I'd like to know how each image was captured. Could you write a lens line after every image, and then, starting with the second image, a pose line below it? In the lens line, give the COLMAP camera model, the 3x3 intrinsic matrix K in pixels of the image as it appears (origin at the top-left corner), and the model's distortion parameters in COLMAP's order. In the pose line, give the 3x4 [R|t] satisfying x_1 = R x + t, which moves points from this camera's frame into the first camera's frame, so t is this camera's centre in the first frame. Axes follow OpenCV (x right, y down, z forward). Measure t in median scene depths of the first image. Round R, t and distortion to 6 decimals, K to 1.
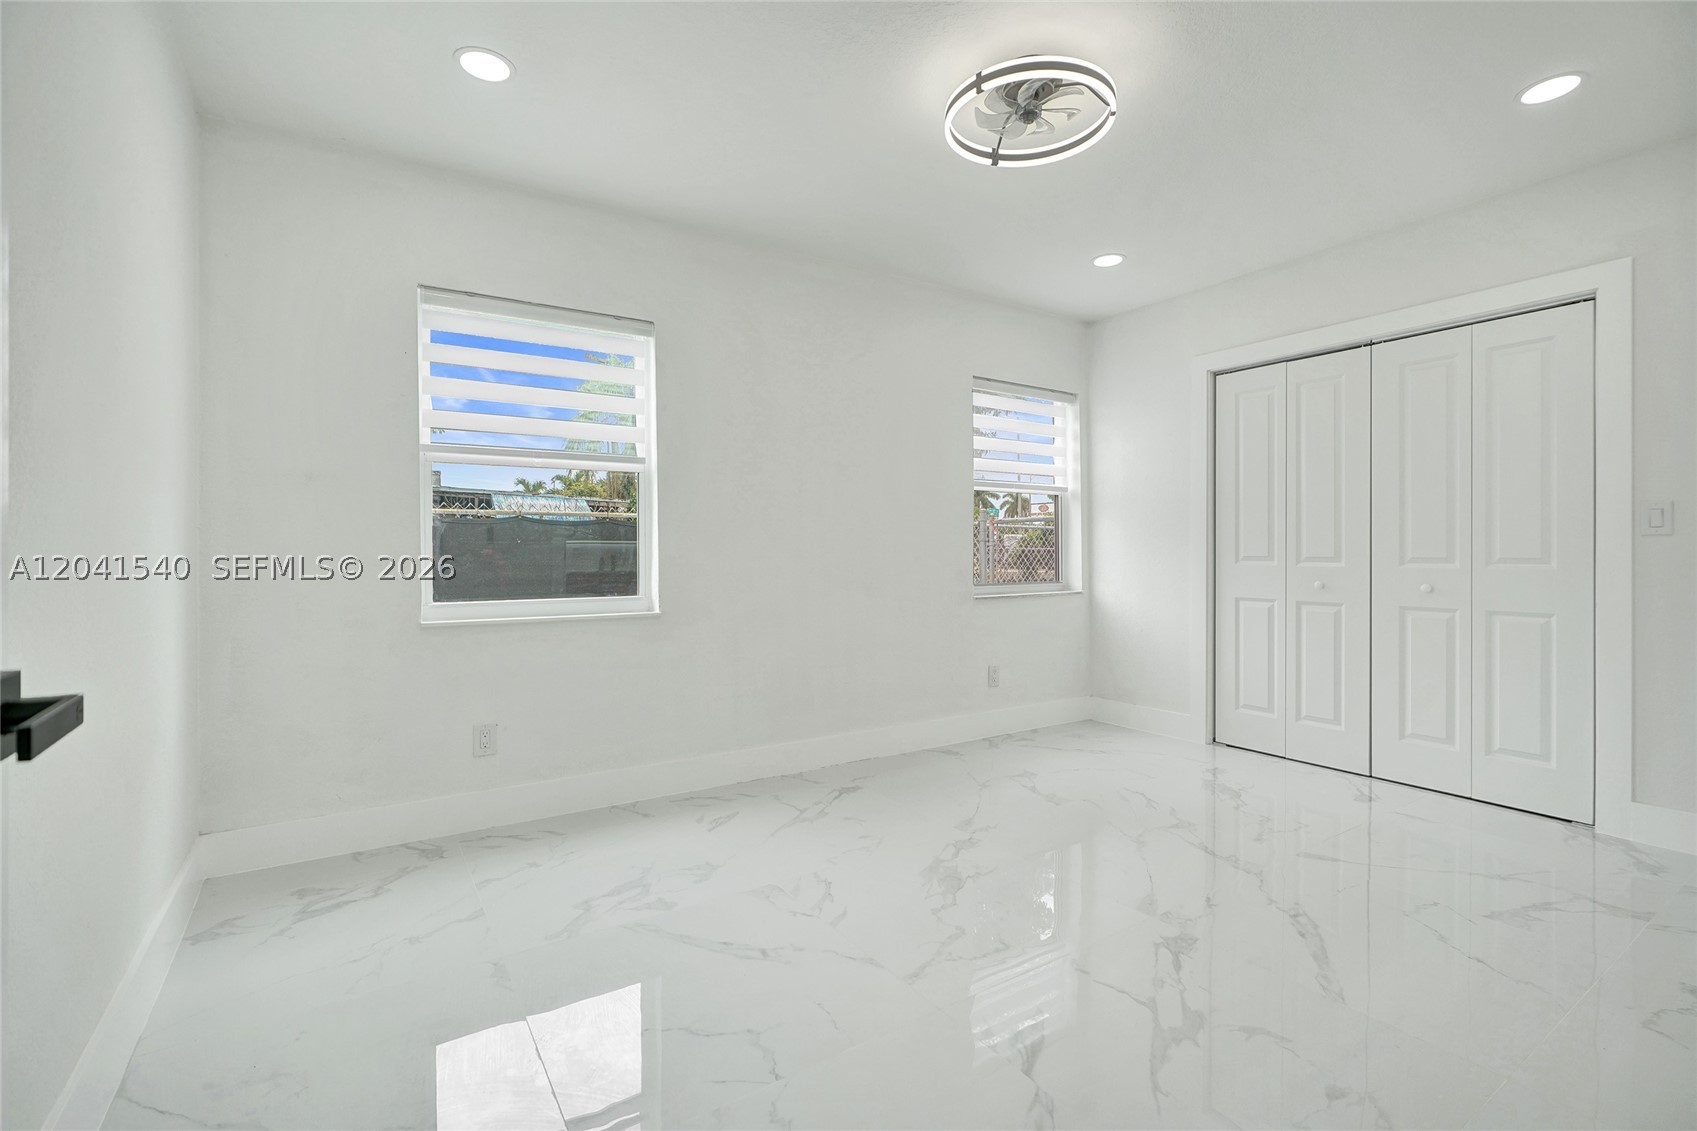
lens RADIAL K [[778.0, 0, 848.5], [0, 778.0, 565.5], [0, 0, 1]] dist [-0.006919, 0.000179]
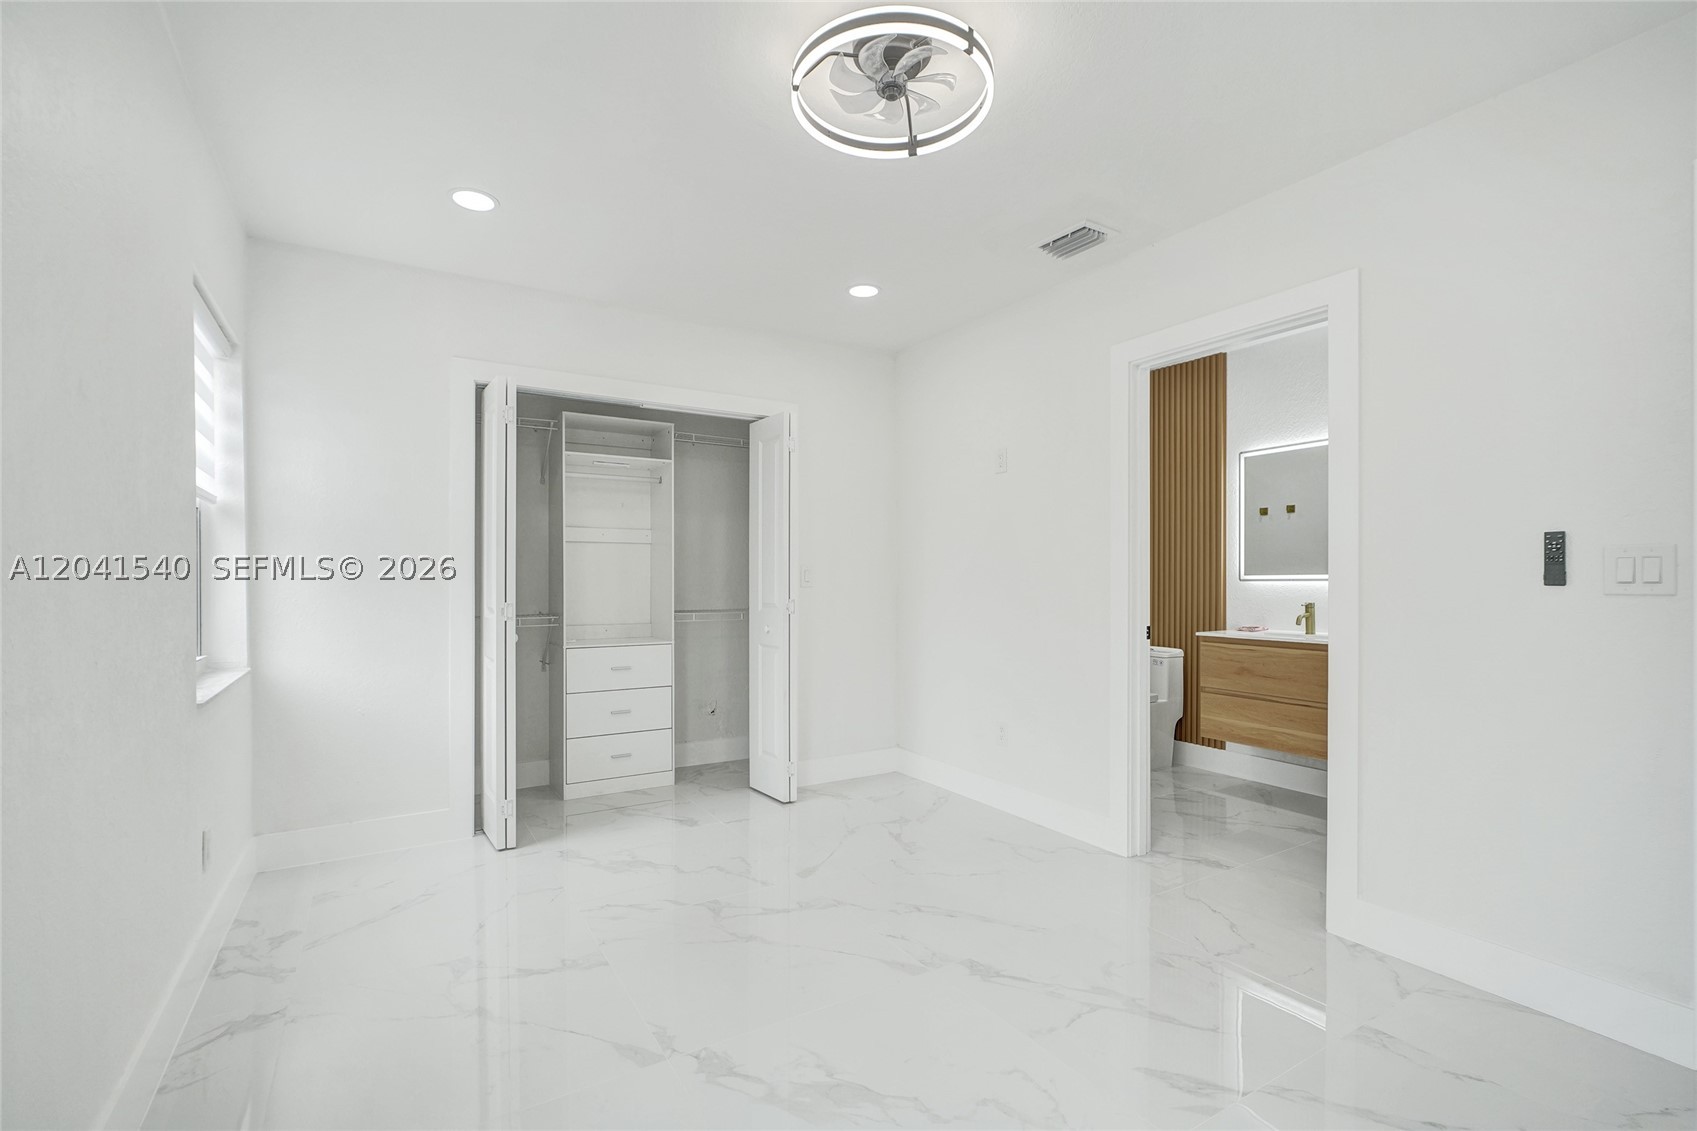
lens RADIAL K [[778.0, 0, 848.5], [0, 778.0, 565.5], [0, 0, 1]] dist [-0.006919, 0.000179]
pose [[0.031196, 0.021762, 0.999276, -0.519437], [0.031260, 0.999253, -0.022738, -0.035841], [-0.999024, 0.031946, 0.030492, 0.902842]]
